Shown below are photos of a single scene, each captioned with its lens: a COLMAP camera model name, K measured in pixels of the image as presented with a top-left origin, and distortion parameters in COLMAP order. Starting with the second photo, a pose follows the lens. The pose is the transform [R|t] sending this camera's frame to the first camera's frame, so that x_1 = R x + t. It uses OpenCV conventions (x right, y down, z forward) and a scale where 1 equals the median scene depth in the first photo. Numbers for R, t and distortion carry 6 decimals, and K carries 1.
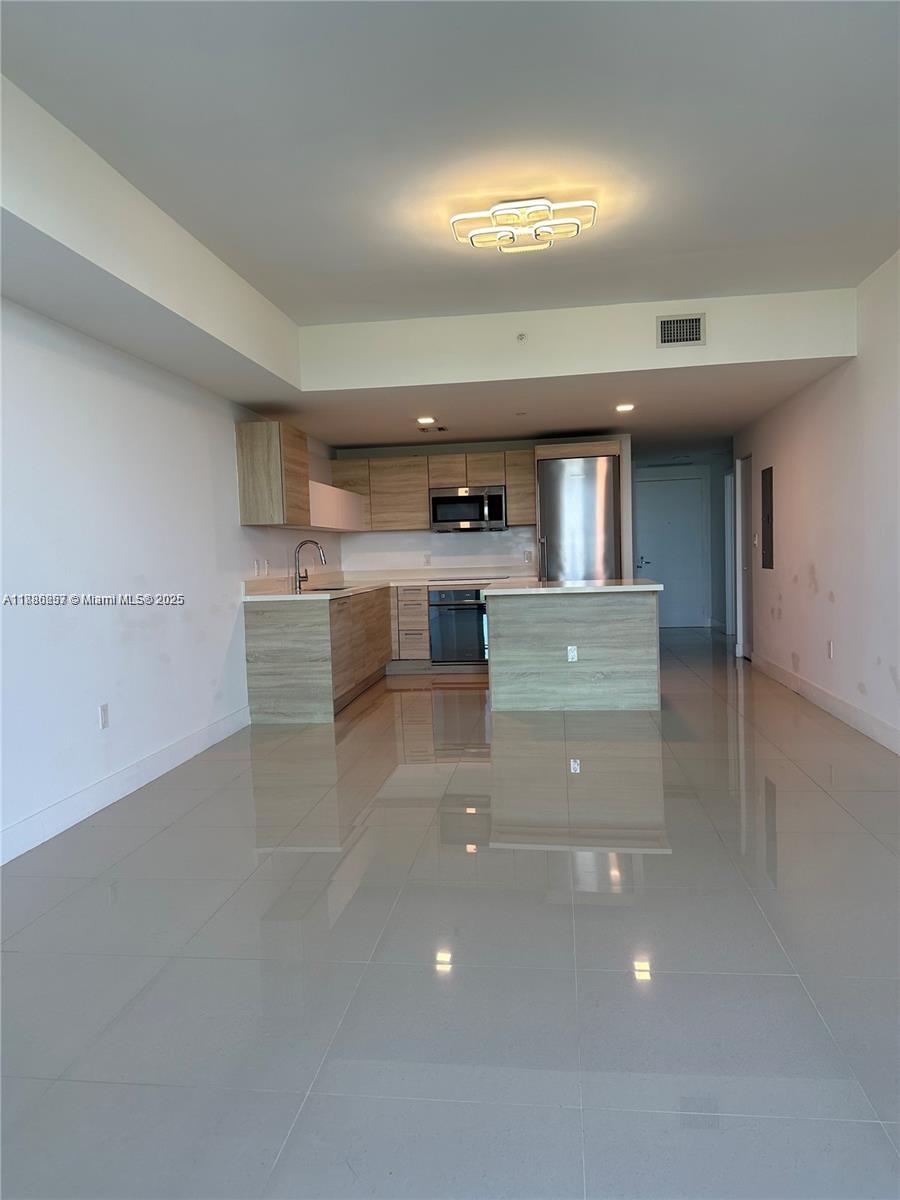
lens RADIAL K [[834.6, 0, 448.5], [0, 834.6, 601.0], [0, 0, 1]] dist [0.003757, 0.000065]
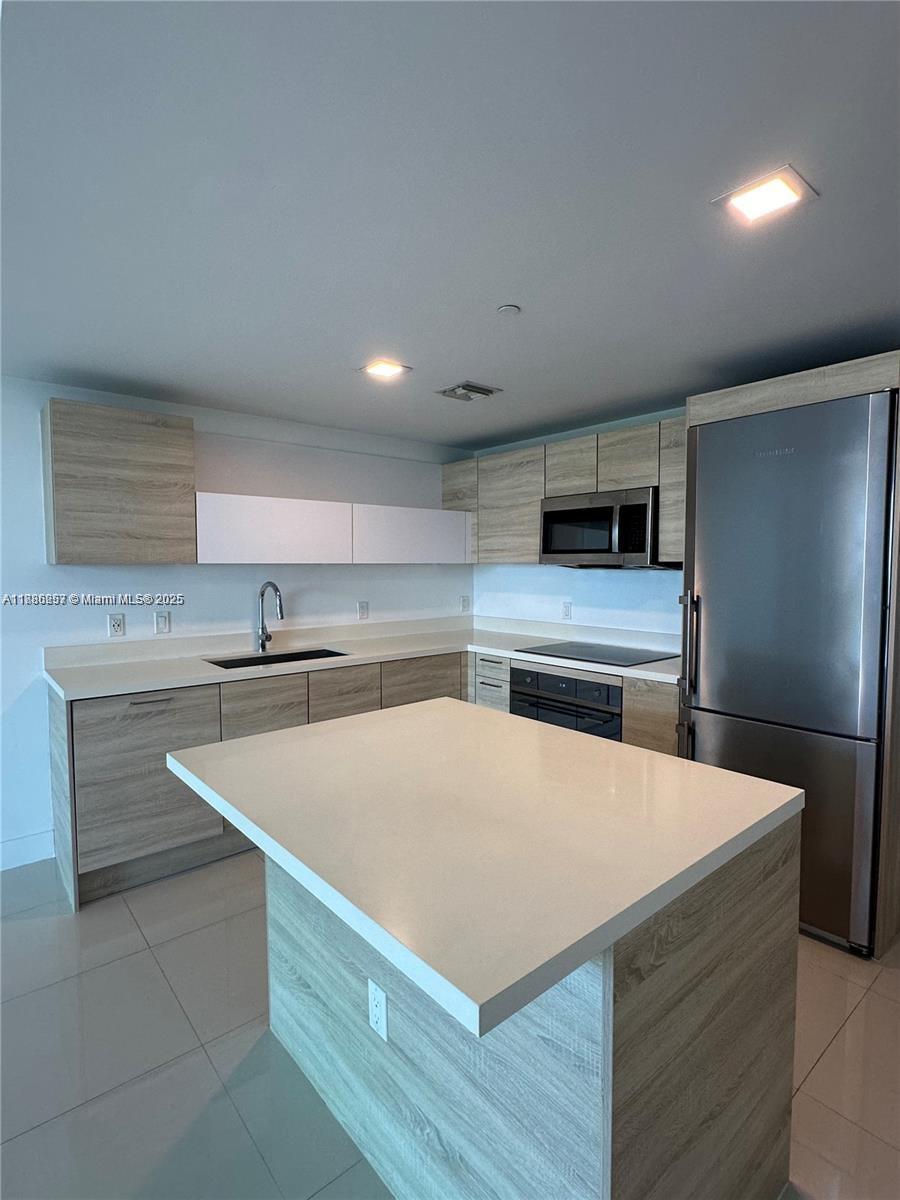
lens RADIAL K [[602.0, 0, 450.3], [0, 602.0, 597.8], [0, 0, 1]] dist [-0.005017, -0.000559]
pose [[0.740296, 0.069724, -0.668656, 0.227790], [-0.061320, 0.997464, 0.036121, -0.073775], [0.669479, 0.014262, 0.742694, 0.630219]]
